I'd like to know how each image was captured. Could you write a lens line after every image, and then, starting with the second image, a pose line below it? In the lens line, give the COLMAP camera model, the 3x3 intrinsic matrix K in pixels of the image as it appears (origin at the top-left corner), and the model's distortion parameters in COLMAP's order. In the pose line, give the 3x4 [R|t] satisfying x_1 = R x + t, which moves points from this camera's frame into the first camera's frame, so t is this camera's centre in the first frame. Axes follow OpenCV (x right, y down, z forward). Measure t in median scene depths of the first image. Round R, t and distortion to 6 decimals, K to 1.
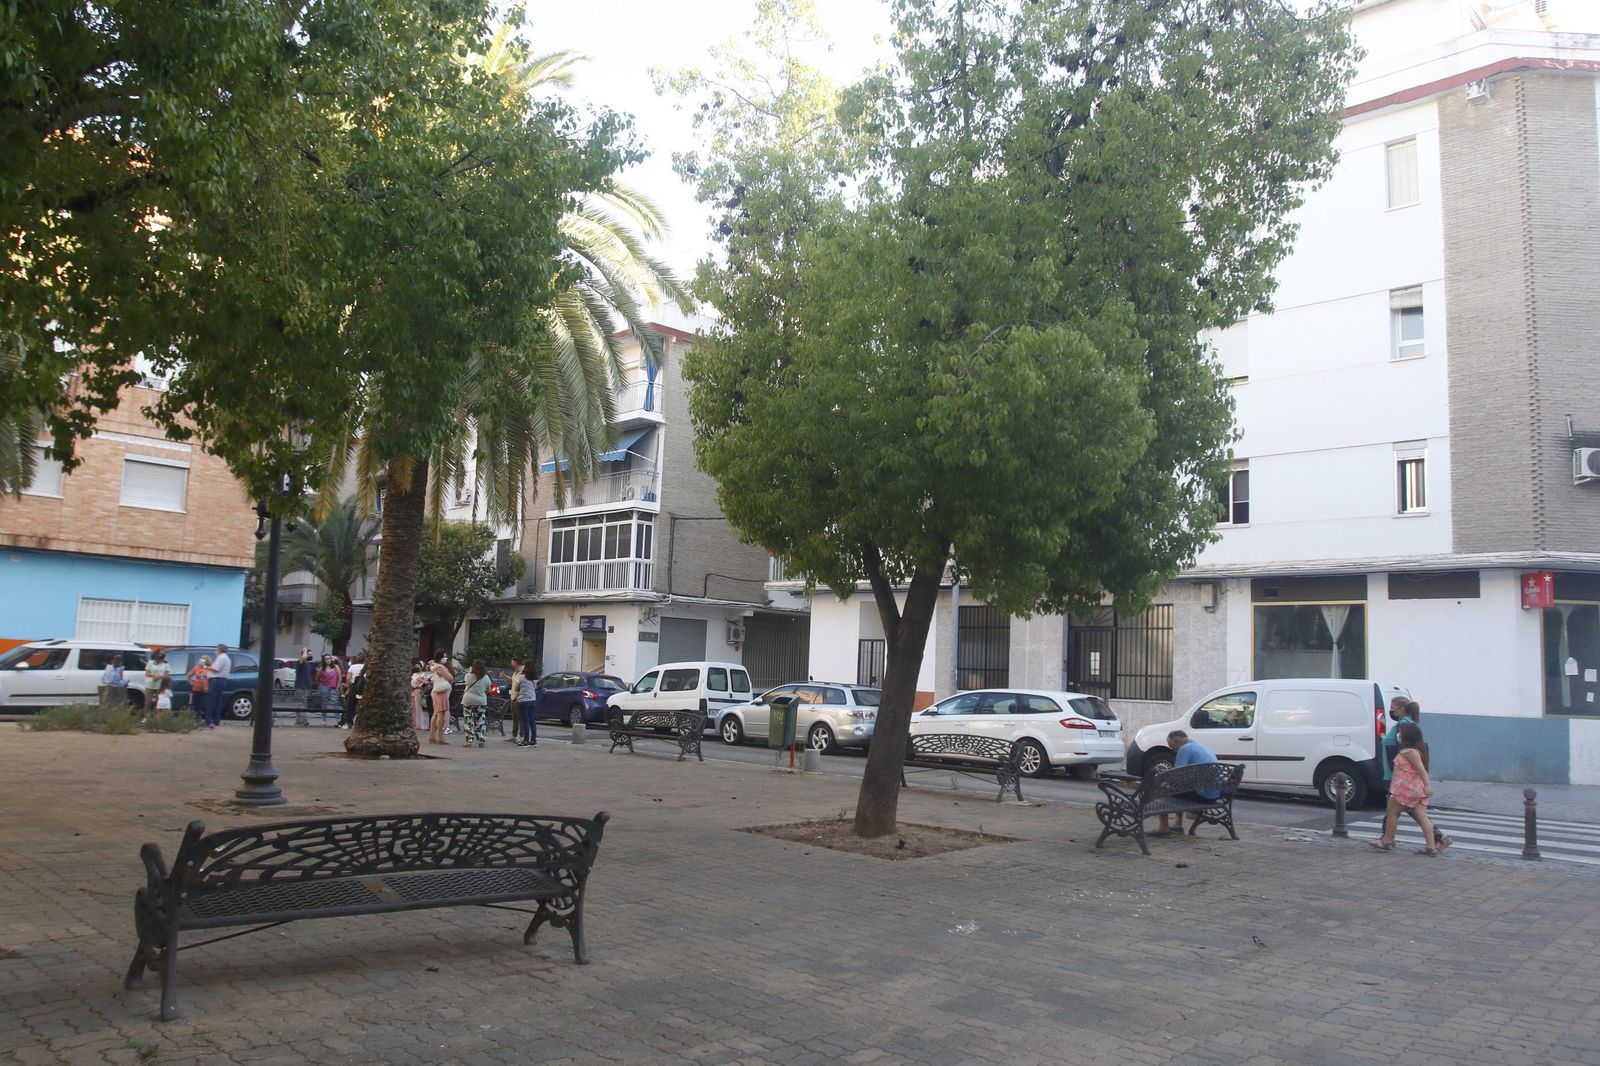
lens RADIAL K [[1164.7, 0, 800.0], [0, 1164.7, 533.0], [0, 0, 1]] dist [-0.078876, 0.001466]
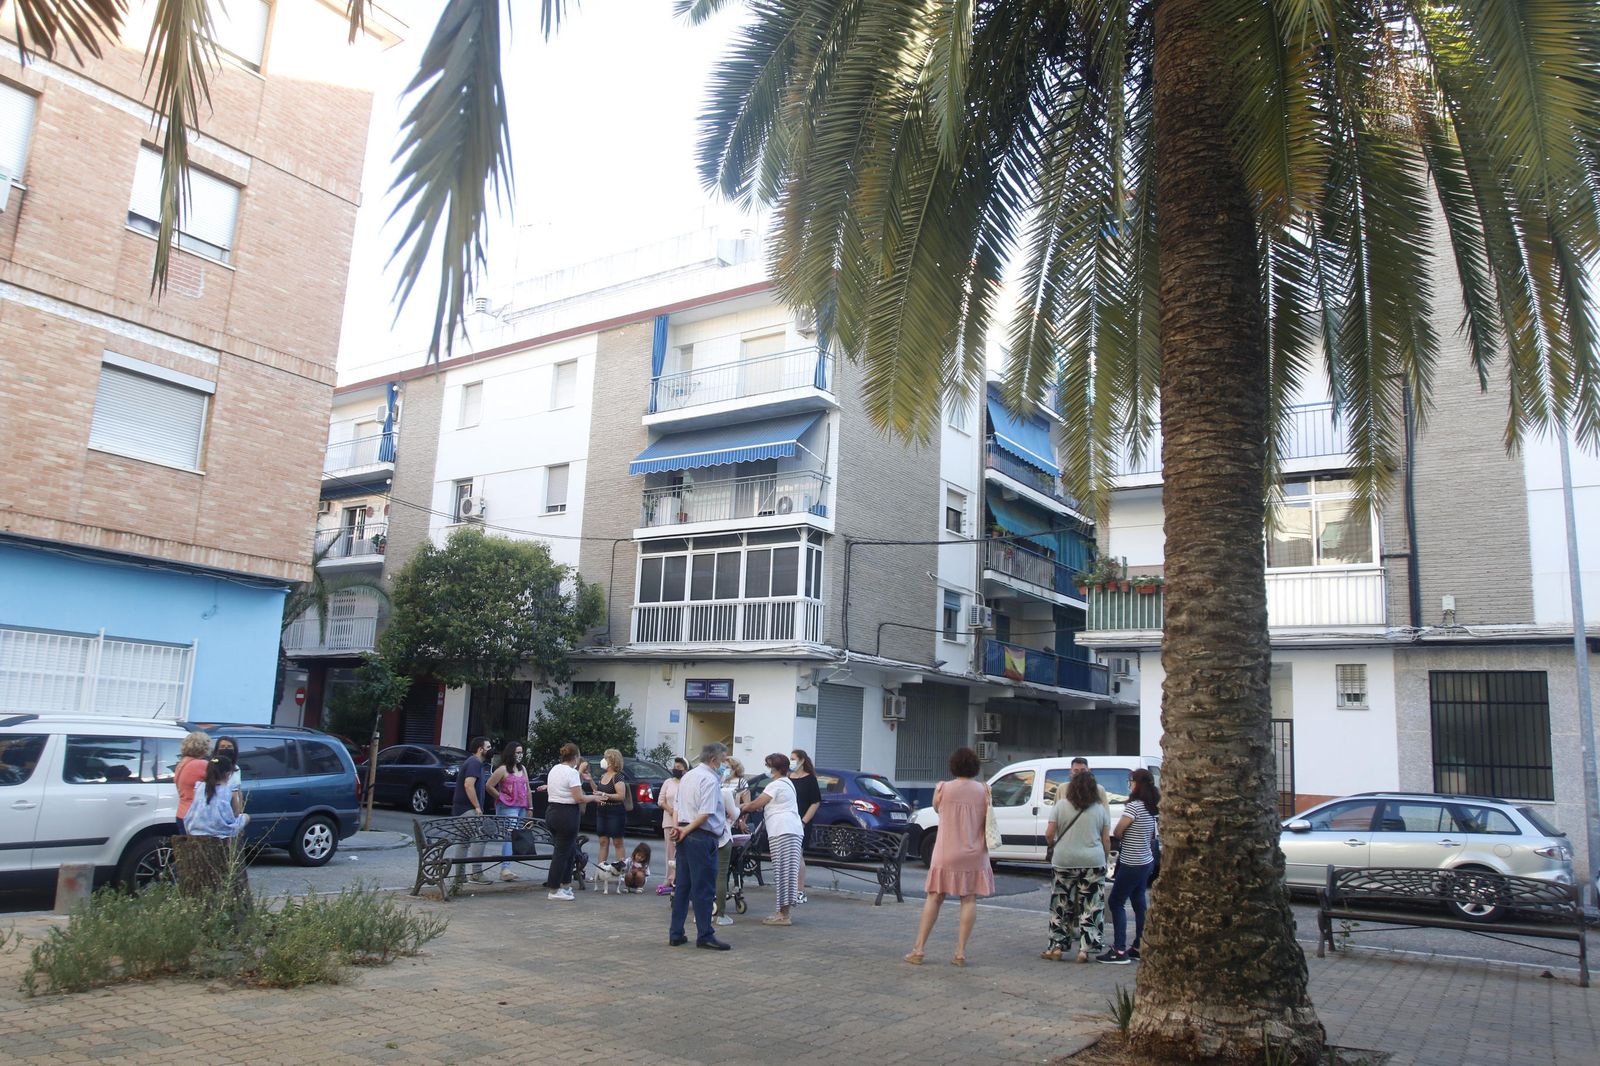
lens RADIAL K [[1164.7, 0, 800.0], [0, 1164.7, 533.0], [0, 0, 1]] dist [-0.078876, 0.001466]
pose [[0.983472, 0.039476, 0.176702, -0.263631], [-0.029105, 0.997719, -0.060908, 0.025755], [-0.178703, 0.054758, 0.982378, 0.311149]]
